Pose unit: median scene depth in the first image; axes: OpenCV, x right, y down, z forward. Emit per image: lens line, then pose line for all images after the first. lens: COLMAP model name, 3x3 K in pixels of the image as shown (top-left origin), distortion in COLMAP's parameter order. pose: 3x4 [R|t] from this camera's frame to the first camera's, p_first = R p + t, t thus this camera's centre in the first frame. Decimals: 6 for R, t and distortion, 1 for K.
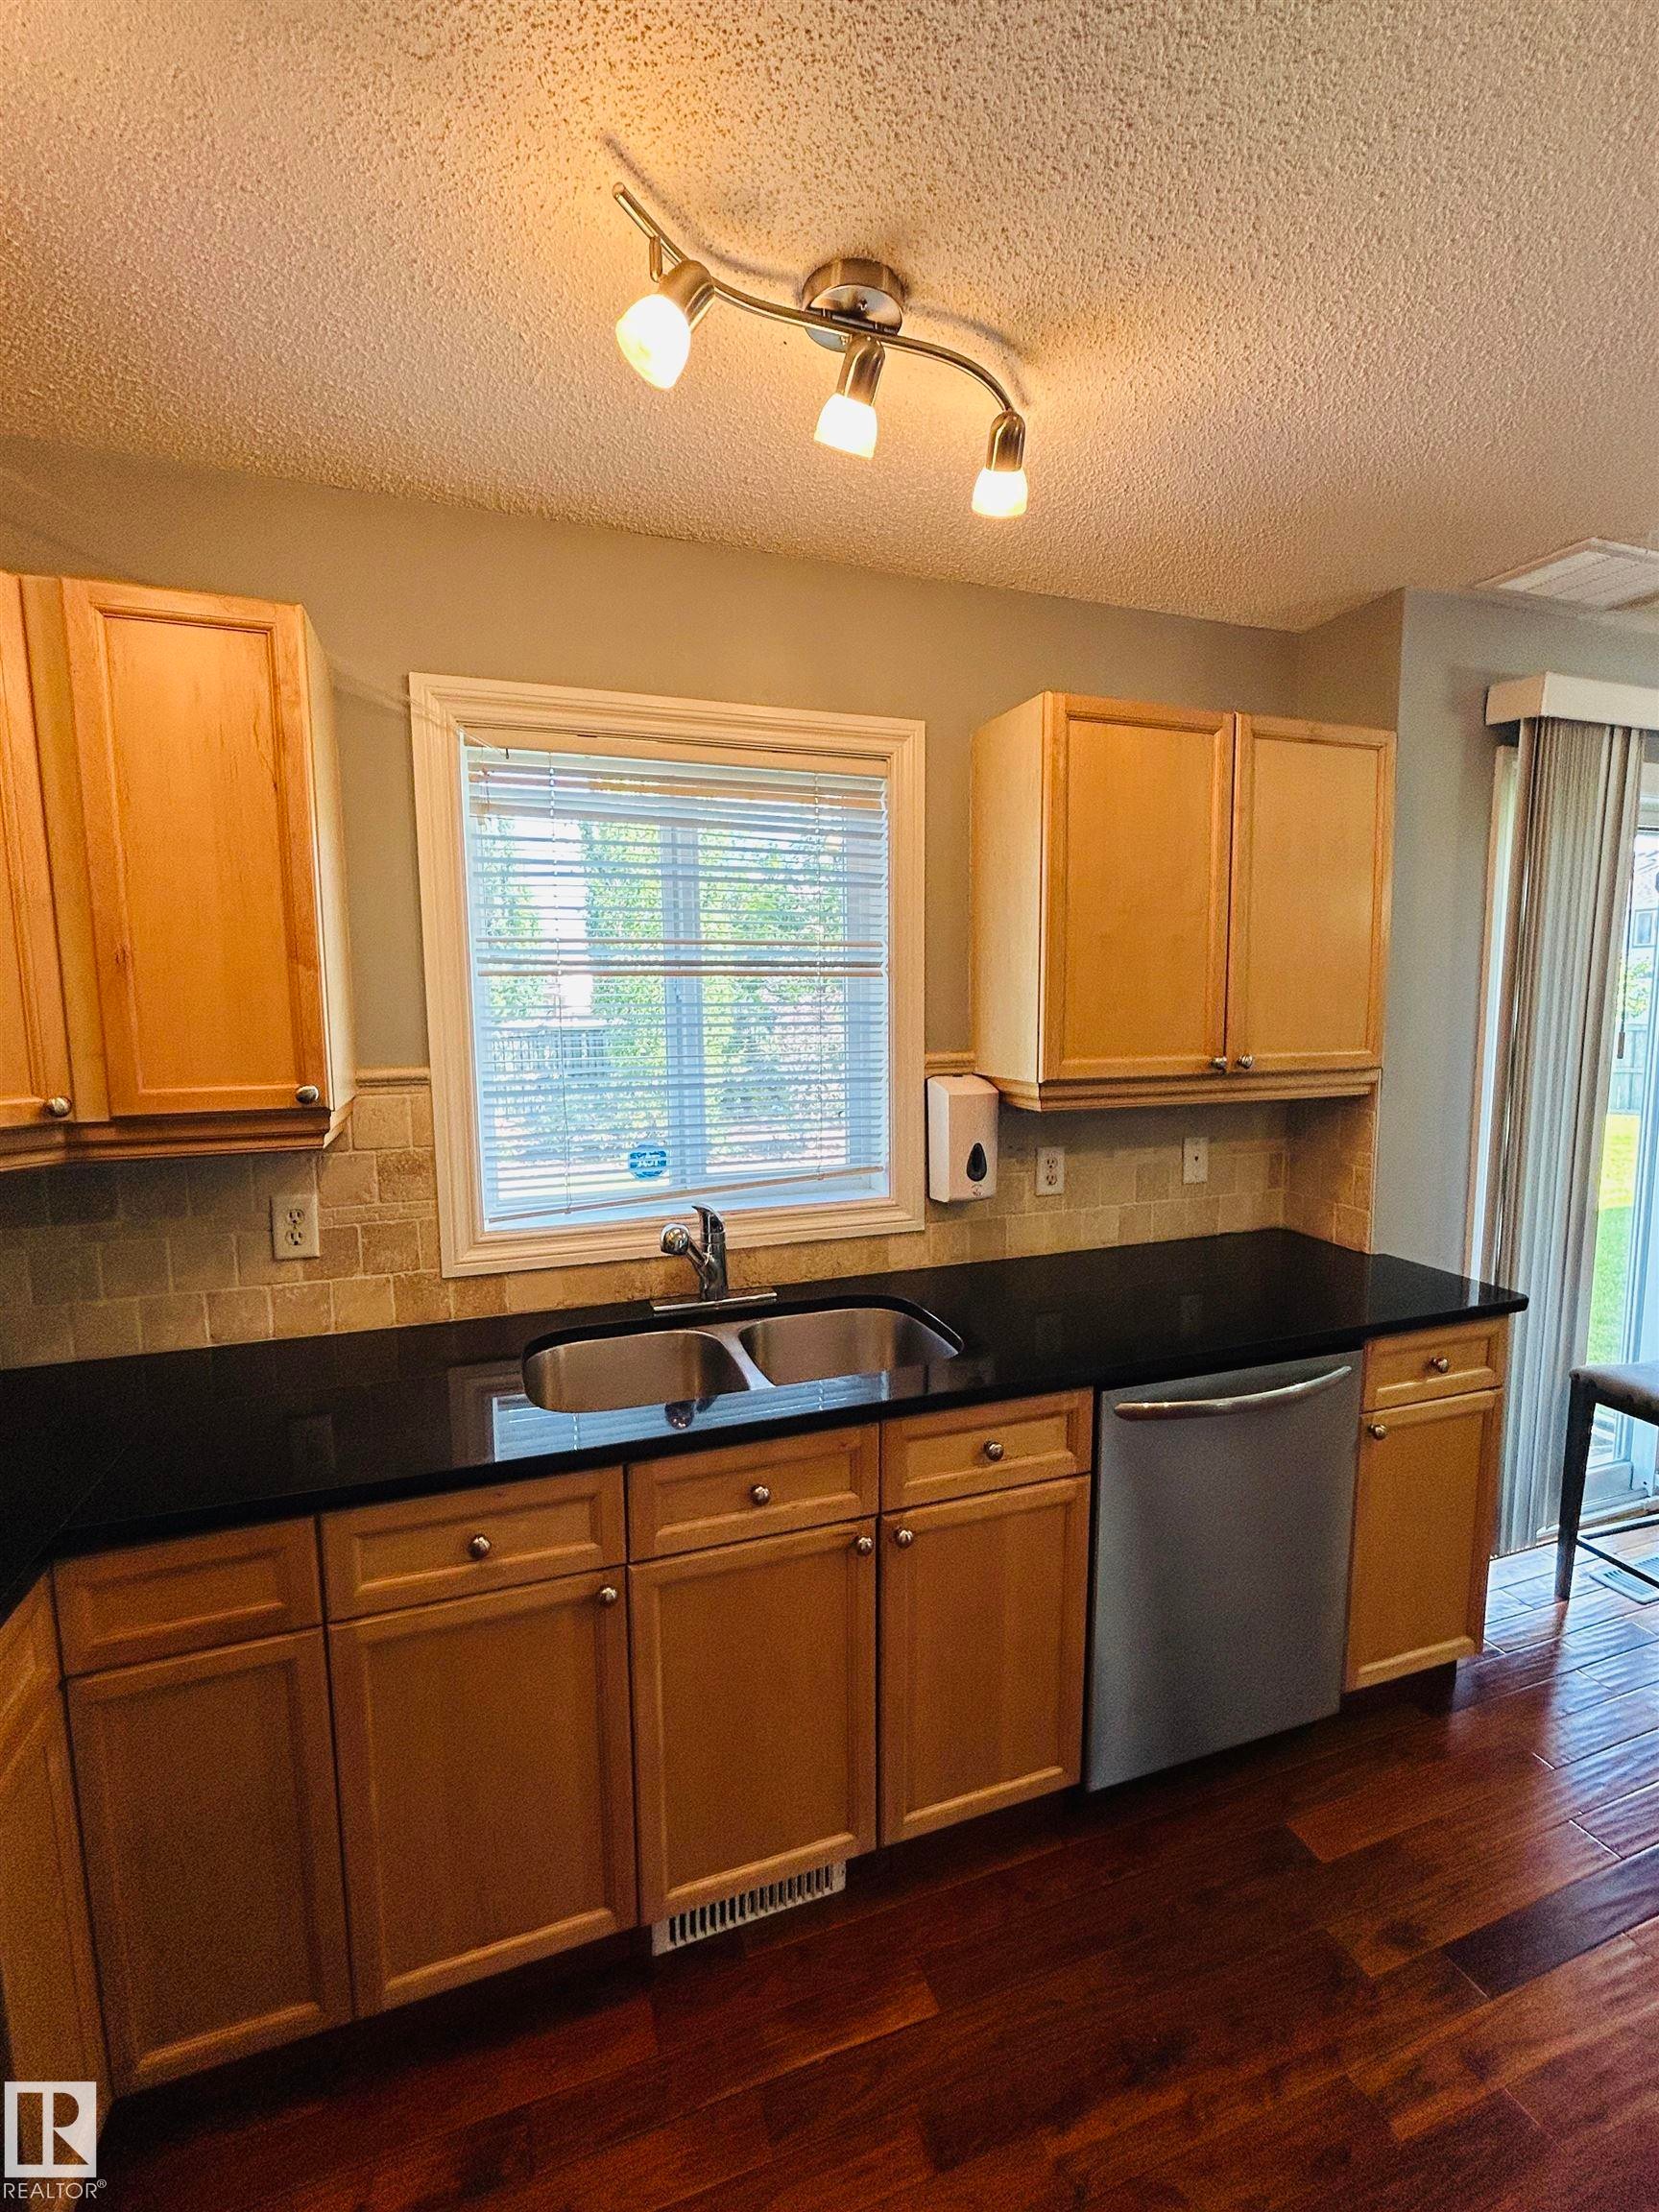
lens RADIAL K [[974.5, 0, 829.5], [0, 974.5, 1106.0], [0, 0, 1]] dist [0.000031, 0.000592]
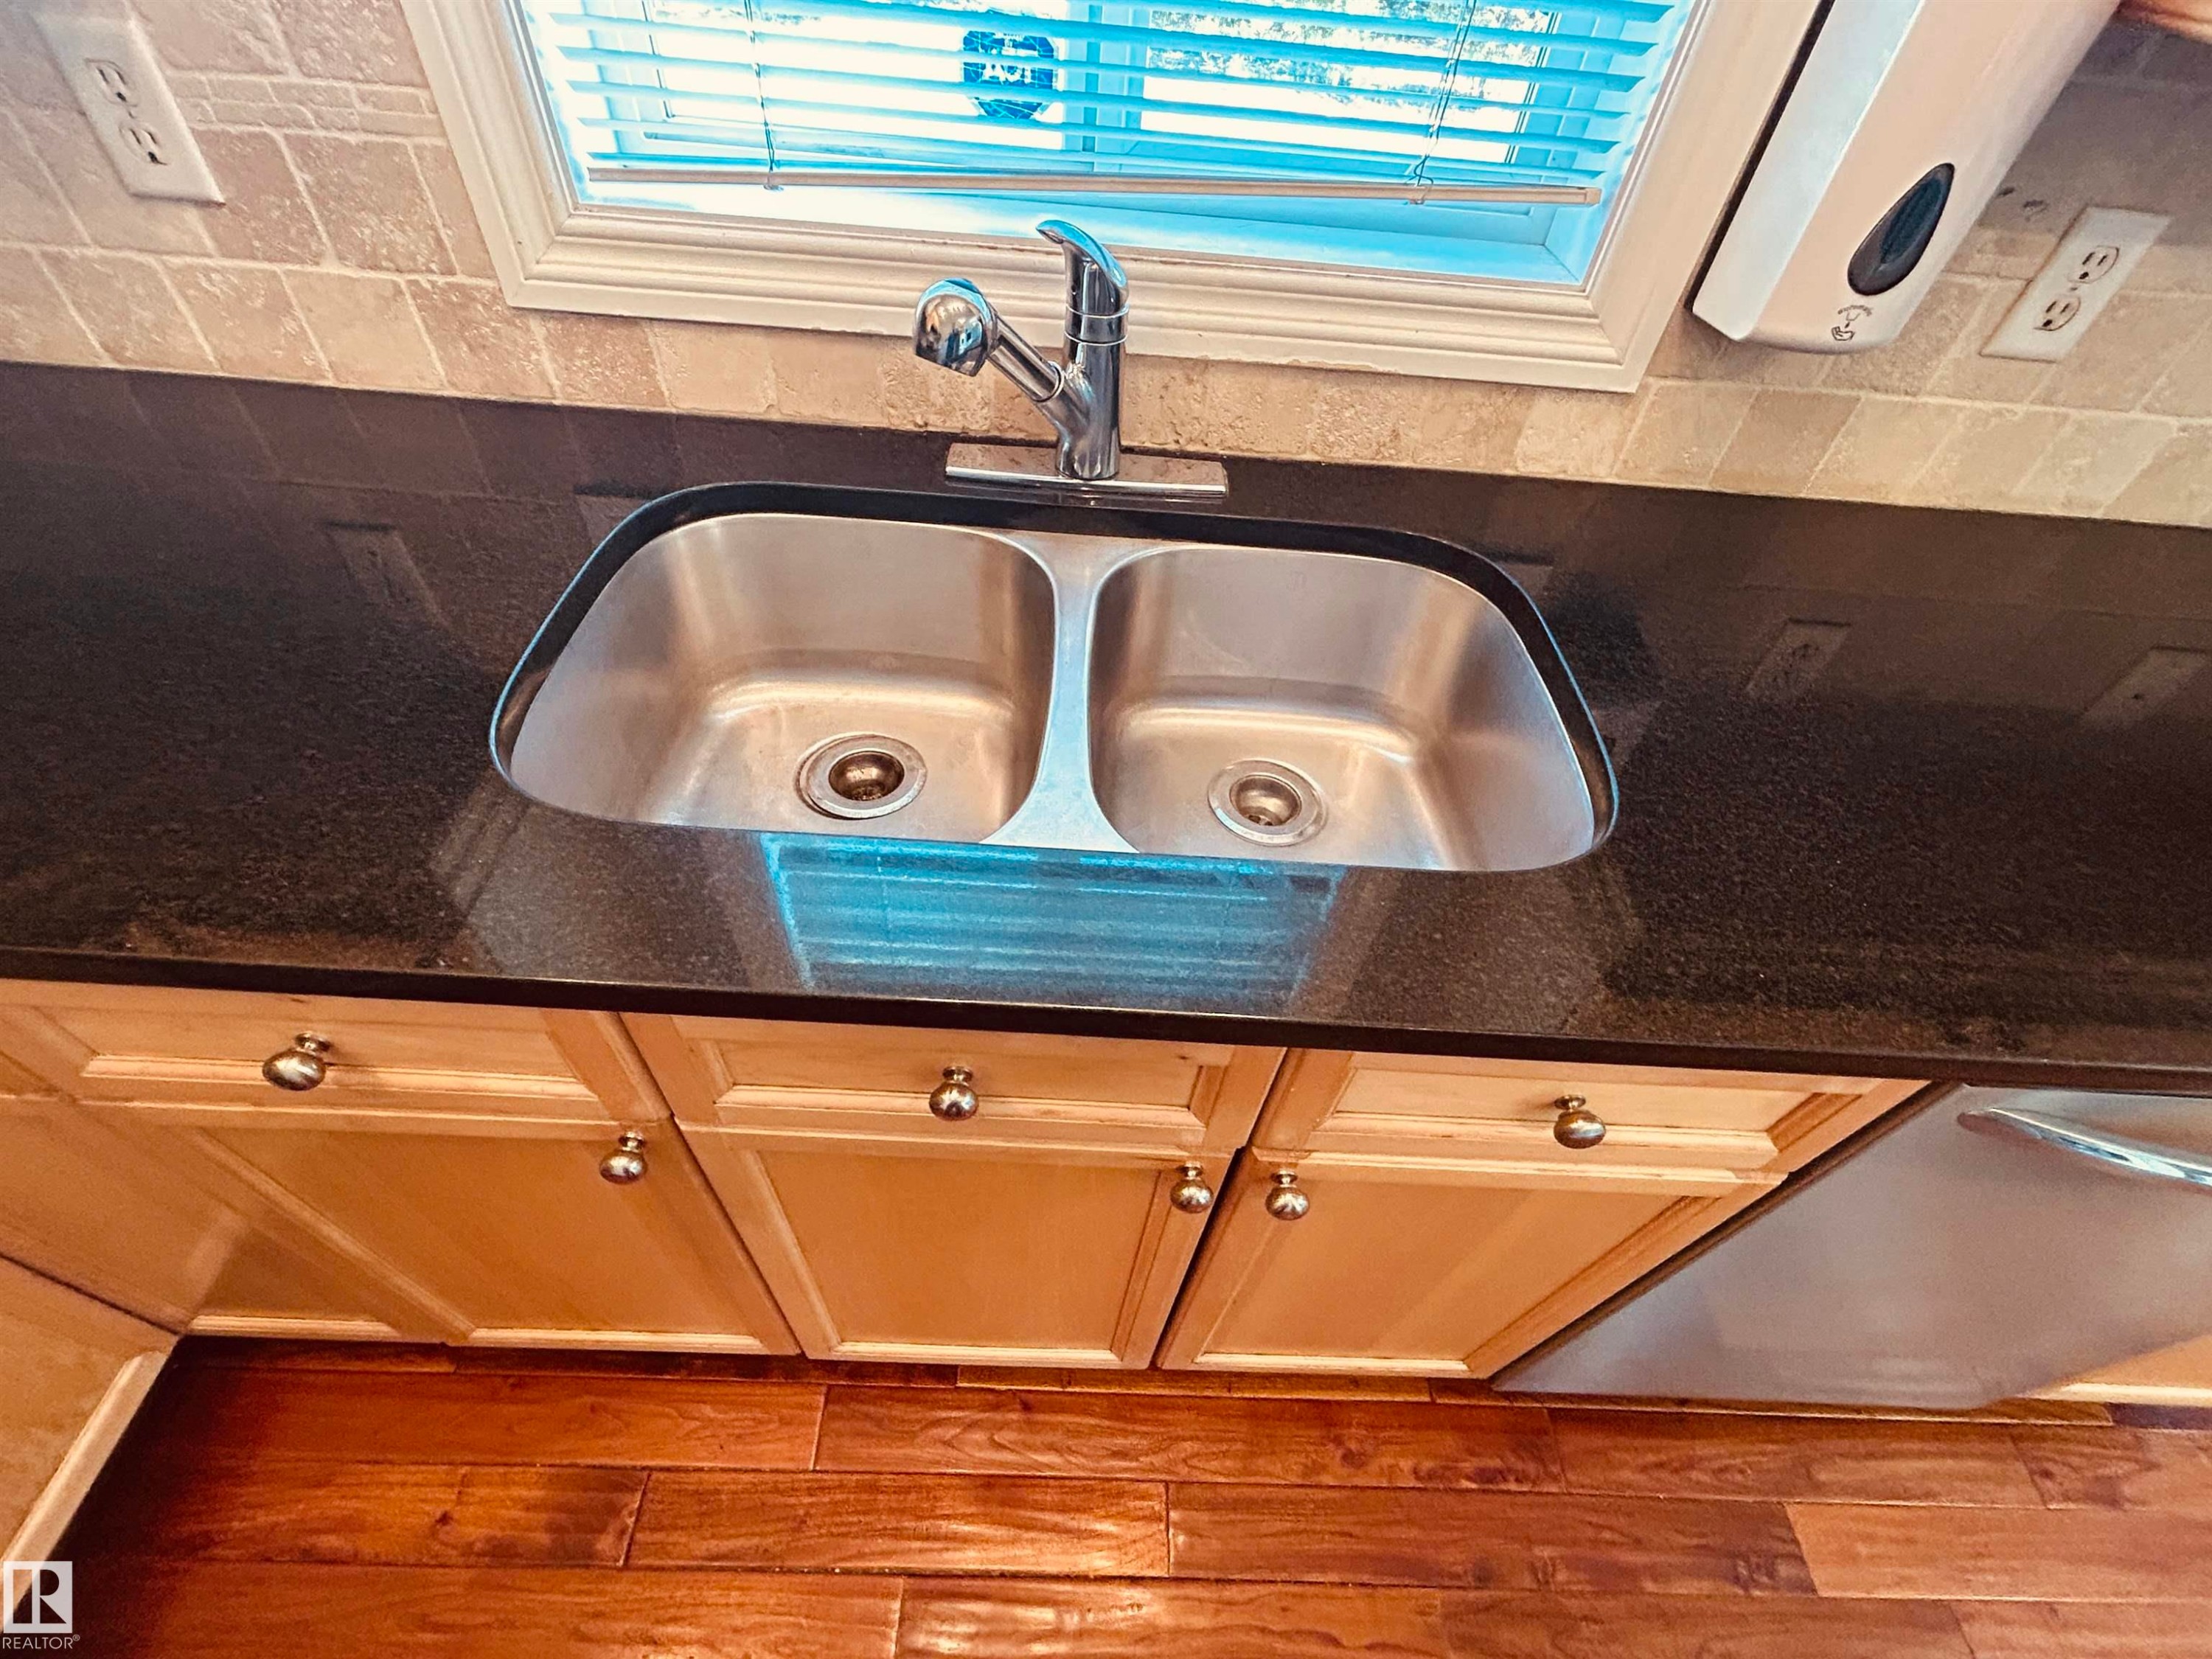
lens RADIAL K [[974.5, 0, 1106.0], [0, 974.5, 829.5], [0, 0, 1]] dist [0.000031, 0.000592]
pose [[0.935082, 0.305023, -0.180508, 0.022416], [-0.118014, 0.748176, 0.652921, 0.027091], [0.334207, -0.589232, 0.735603, 0.581019]]
